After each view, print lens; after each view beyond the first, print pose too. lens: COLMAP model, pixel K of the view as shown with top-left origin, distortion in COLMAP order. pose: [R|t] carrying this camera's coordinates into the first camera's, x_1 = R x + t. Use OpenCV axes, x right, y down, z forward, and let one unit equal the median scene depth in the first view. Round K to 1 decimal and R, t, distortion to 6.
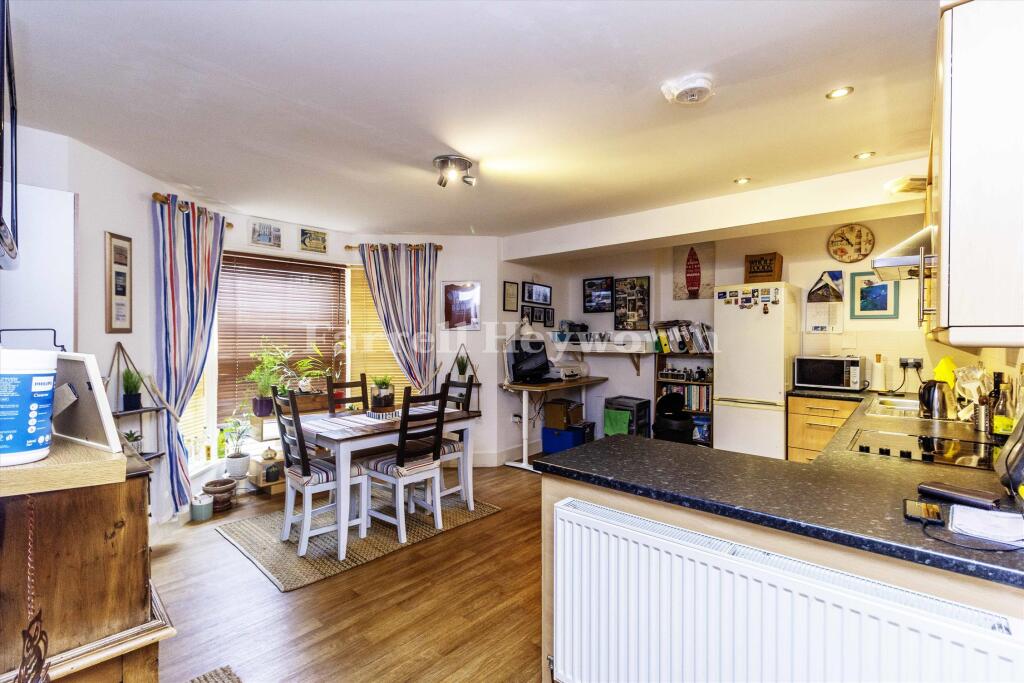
lens RADIAL K [[467.7, 0, 513.3], [0, 467.7, 336.1], [0, 0, 1]] dist [0.001530, 0.000028]
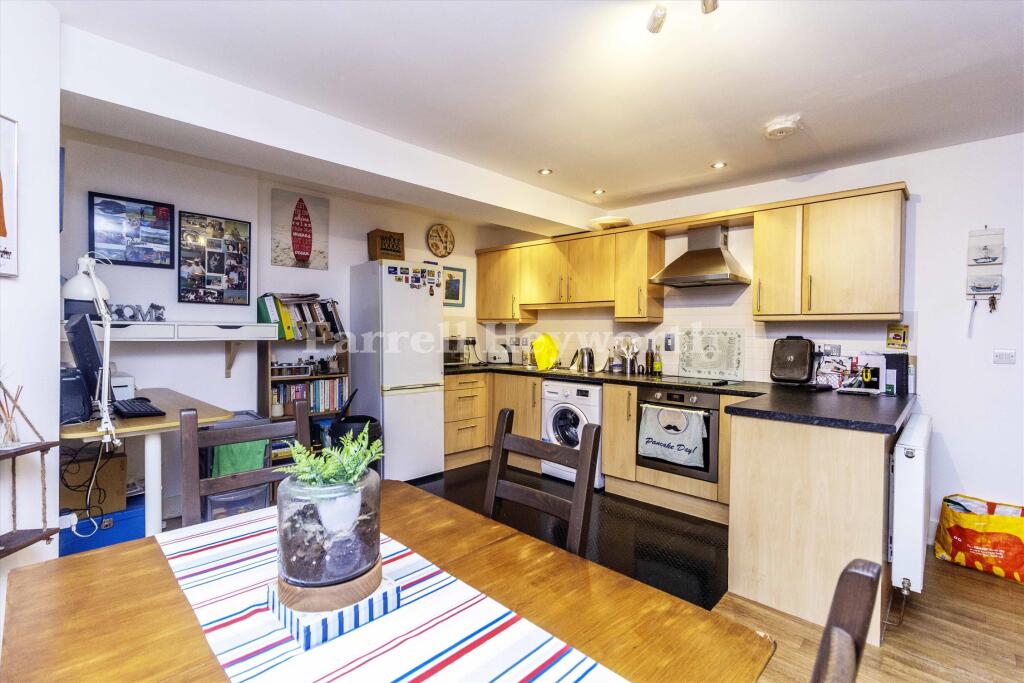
lens RADIAL K [[467.7, 0, 513.3], [0, 467.7, 336.1], [0, 0, 1]] dist [0.001530, 0.000028]
pose [[0.023334, -0.014866, 0.999617, -0.433012], [-0.007398, 0.999859, 0.015042, 0.021613], [-0.999700, -0.007746, 0.023220, 0.754939]]
